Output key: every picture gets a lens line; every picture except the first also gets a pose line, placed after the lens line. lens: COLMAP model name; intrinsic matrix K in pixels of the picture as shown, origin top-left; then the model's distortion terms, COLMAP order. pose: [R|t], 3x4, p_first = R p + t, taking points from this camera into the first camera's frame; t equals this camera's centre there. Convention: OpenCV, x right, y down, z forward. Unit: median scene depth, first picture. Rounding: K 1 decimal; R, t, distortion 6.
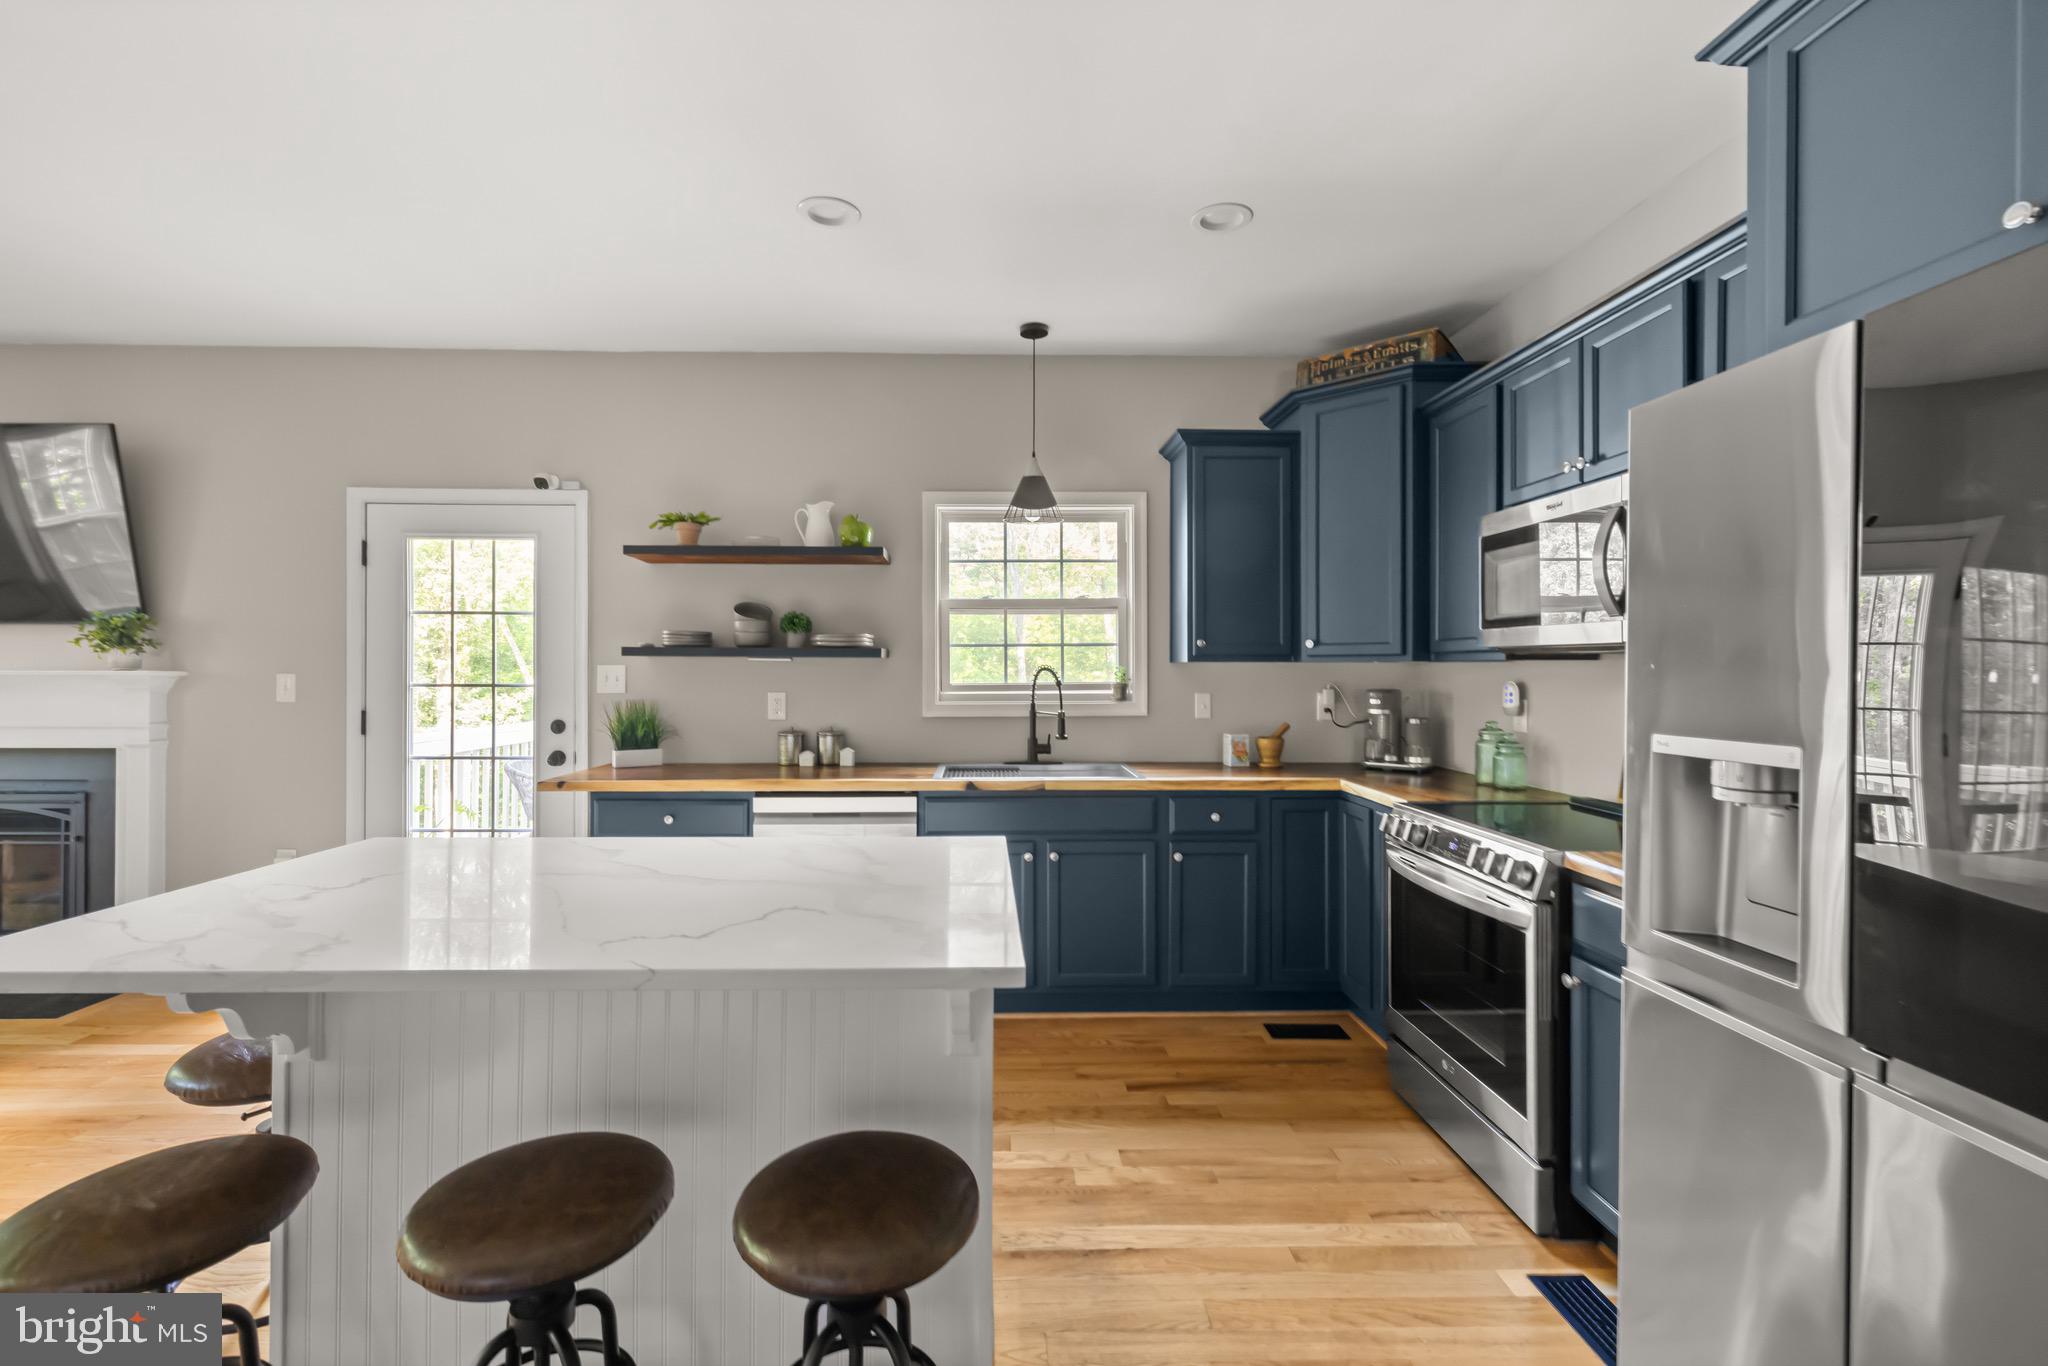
lens RADIAL K [[875.0, 0, 1016.5], [0, 875.0, 675.7], [0, 0, 1]] dist [-0.000443, 0.000147]
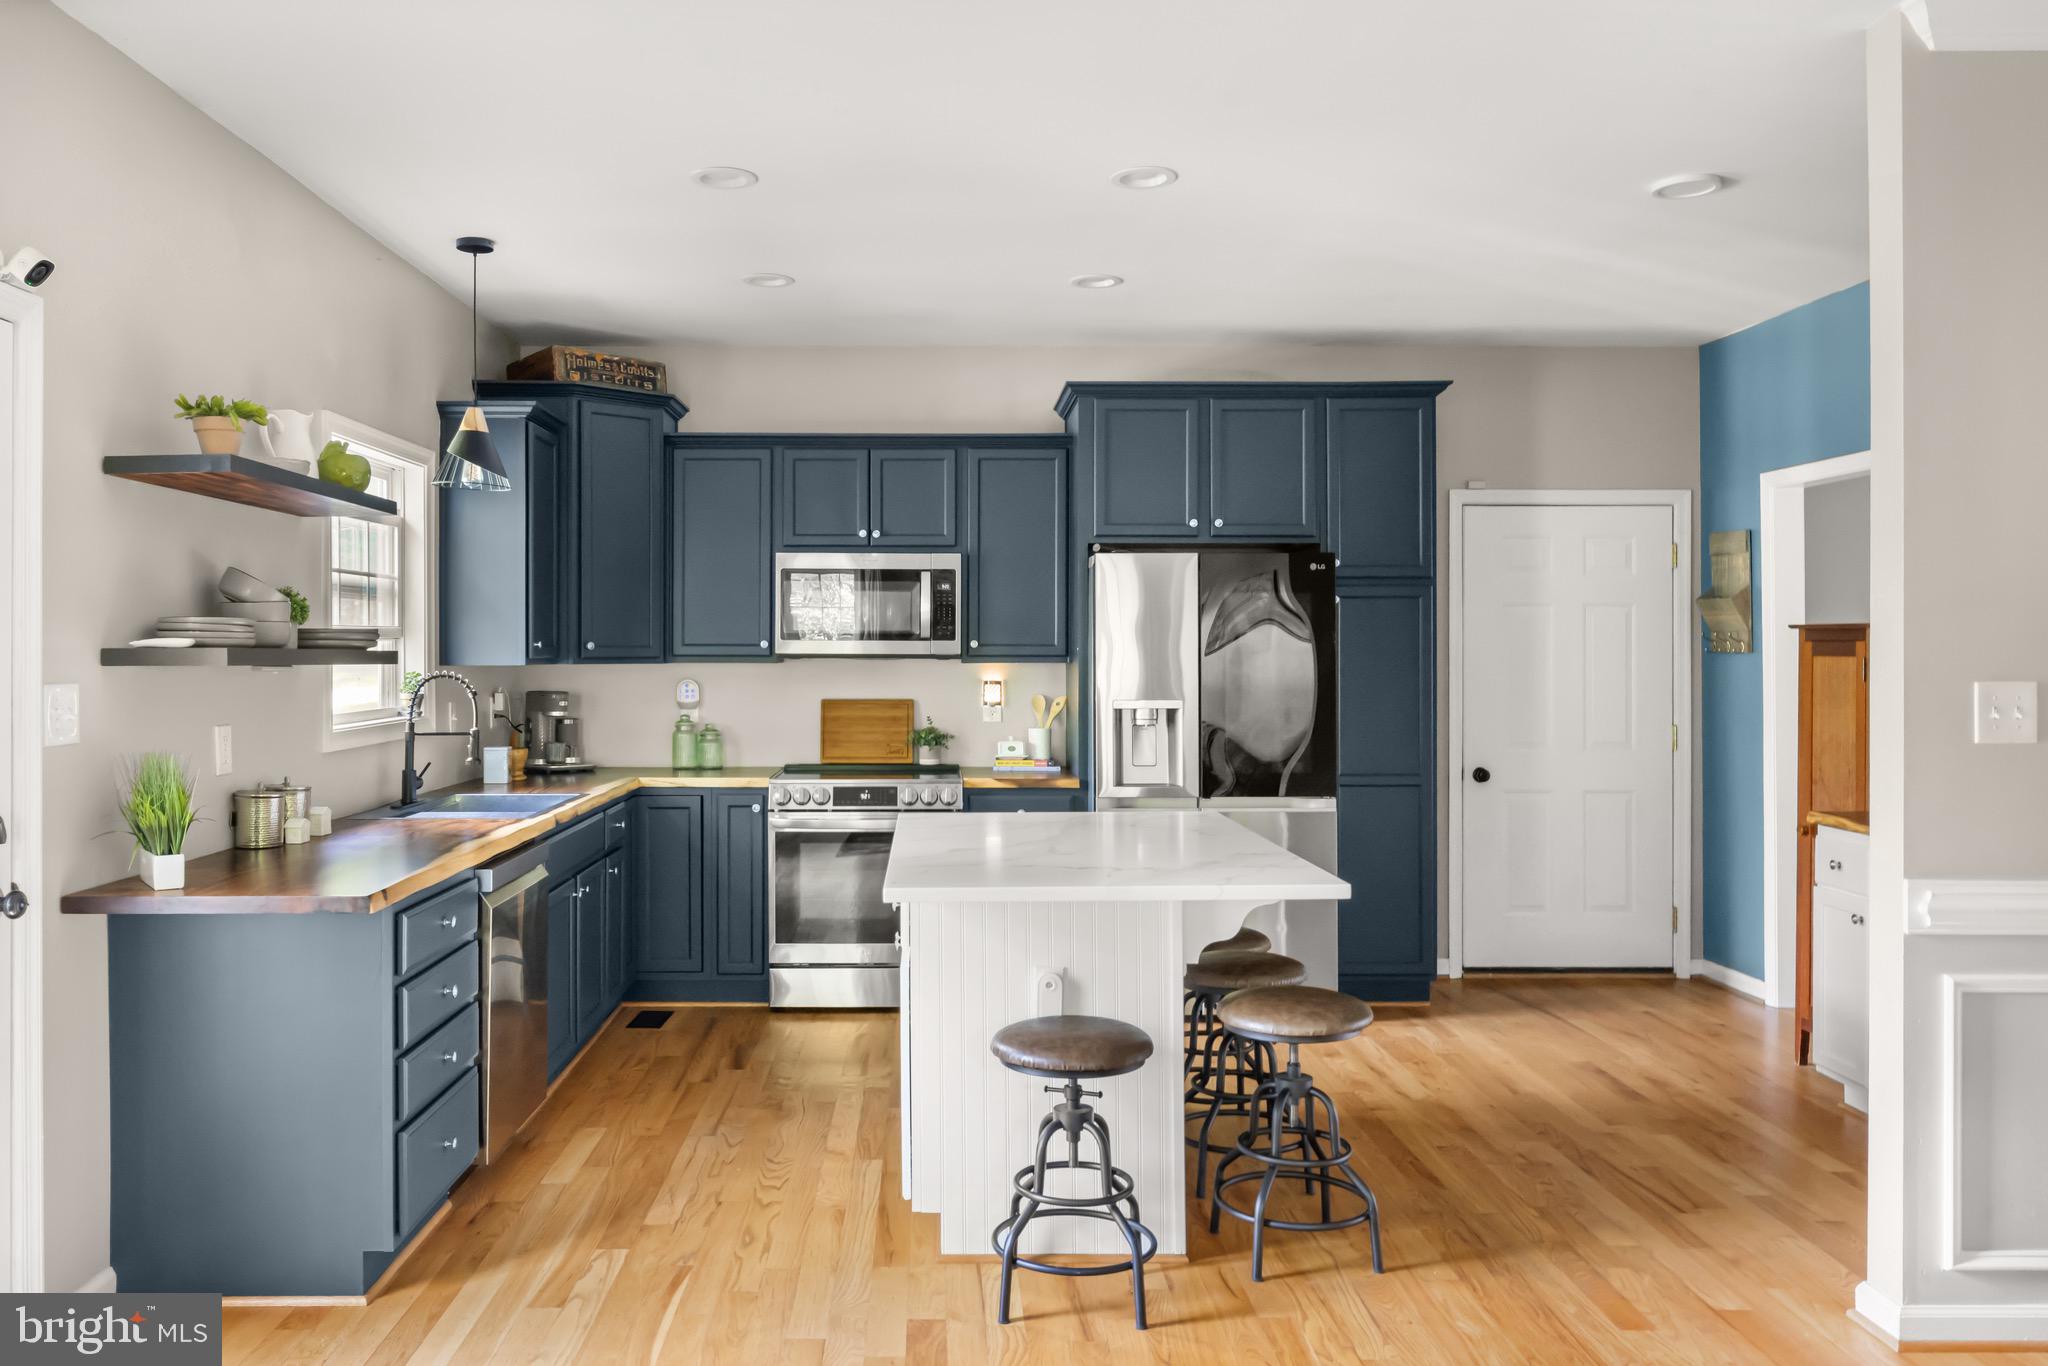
lens RADIAL K [[1580.0, 0, 932.6], [0, 1580.0, 648.6], [0, 0, 1]] dist [-0.003990, 0.000608]
pose [[0.024293, -0.001125, 0.999704, -1.320359], [0.005077, 0.999987, 0.001002, -0.030587], [-0.999692, 0.005052, 0.024298, 0.533384]]
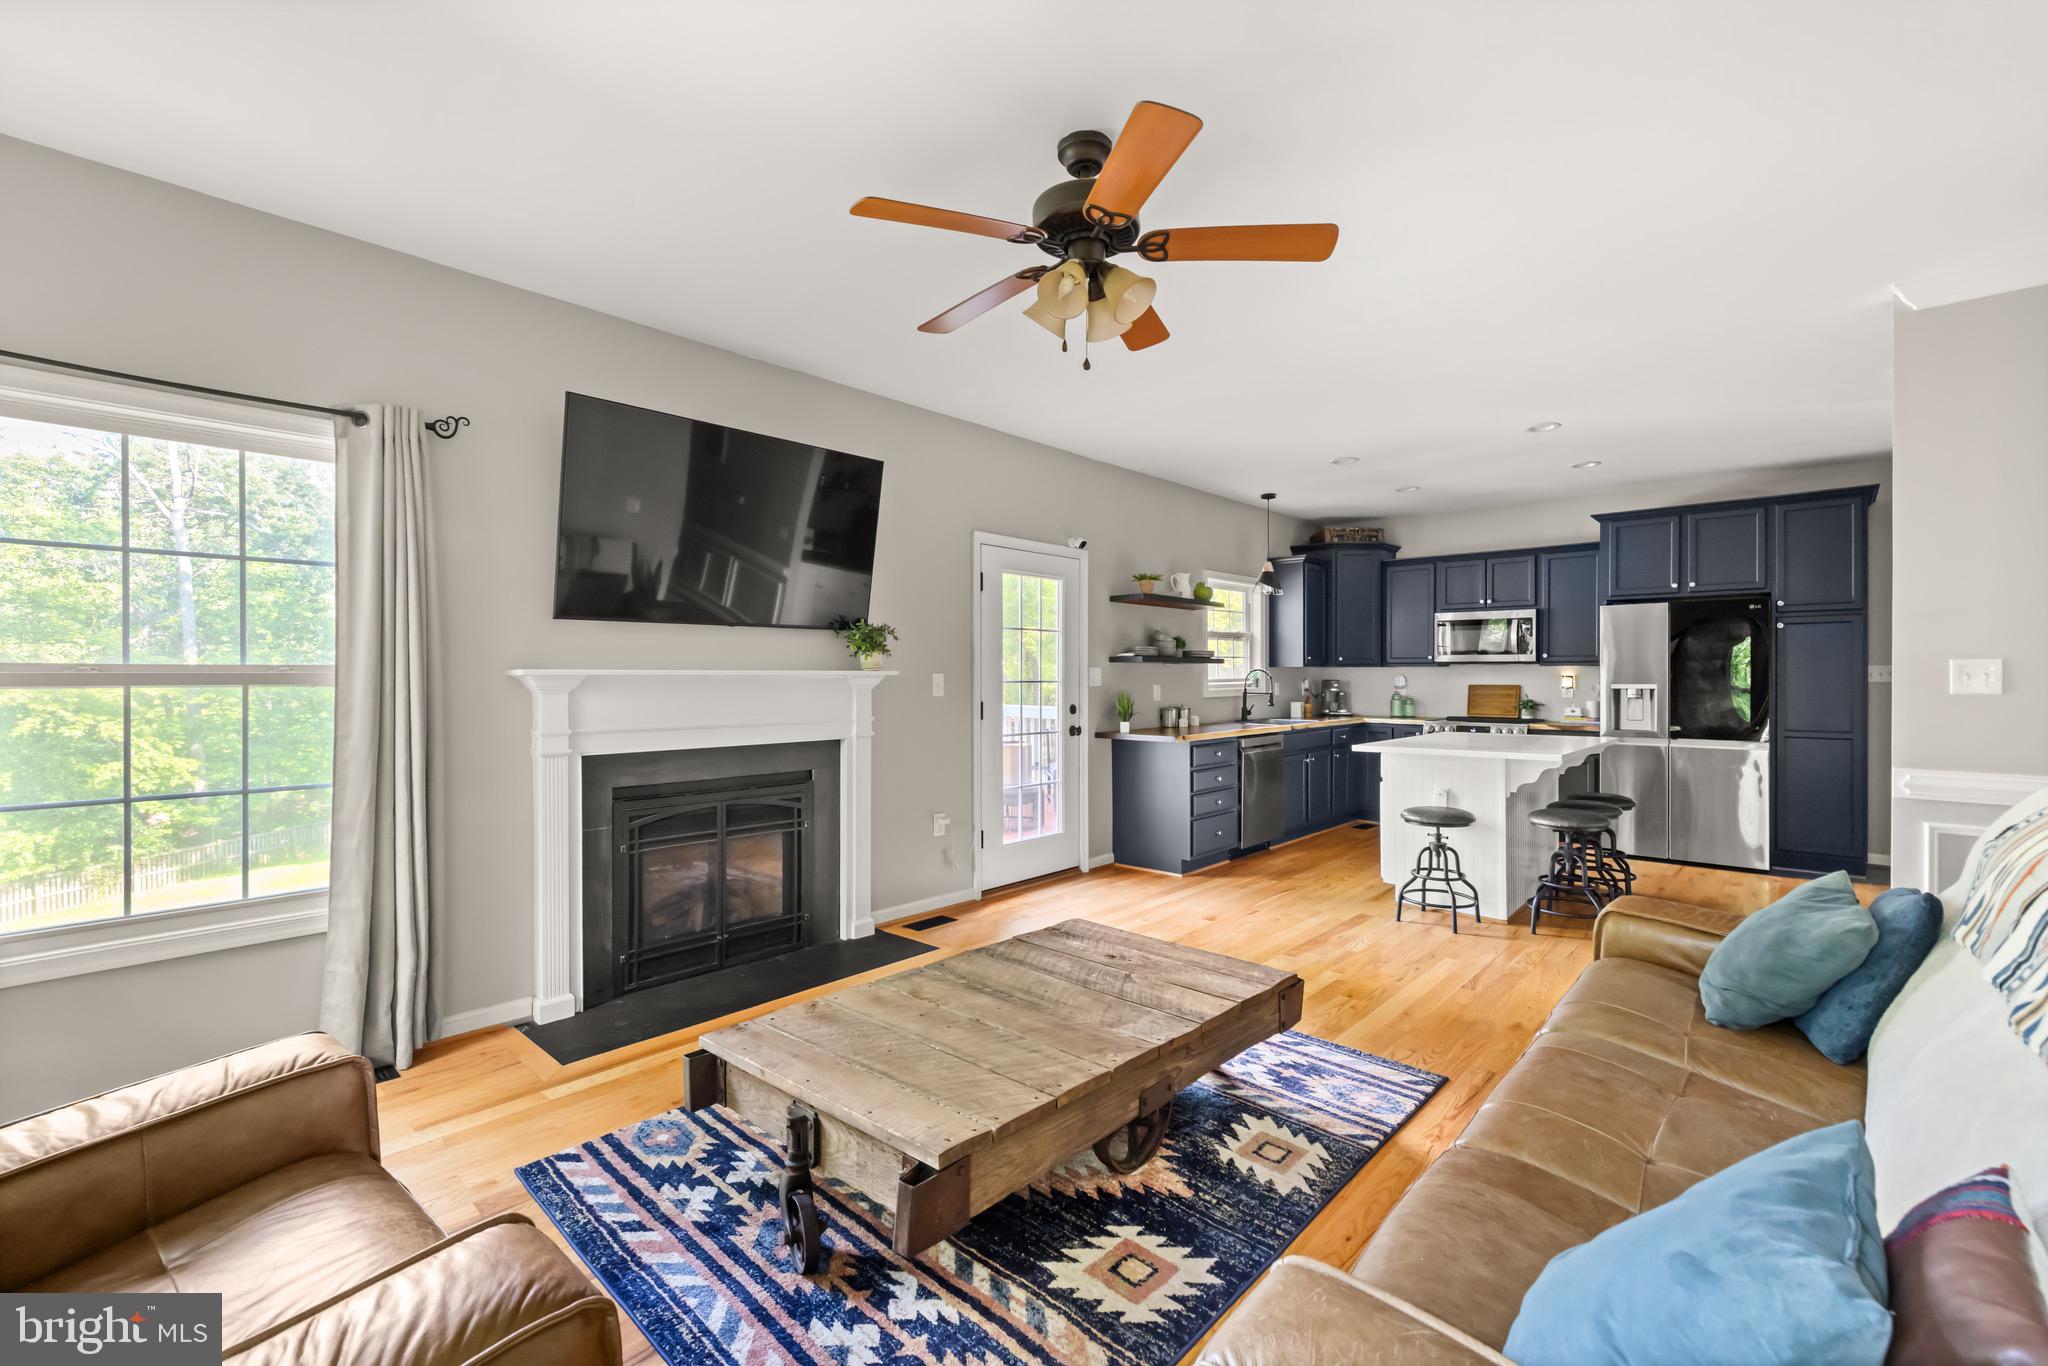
lens RADIAL K [[875.0, 0, 1016.5], [0, 875.0, 675.7], [0, 0, 1]] dist [-0.000443, 0.000147]
pose [[0.699766, -0.003948, 0.714362, -1.682562], [0.005943, 0.999982, -0.000295, 0.001806], [-0.714348, 0.004452, 0.699777, 0.039034]]
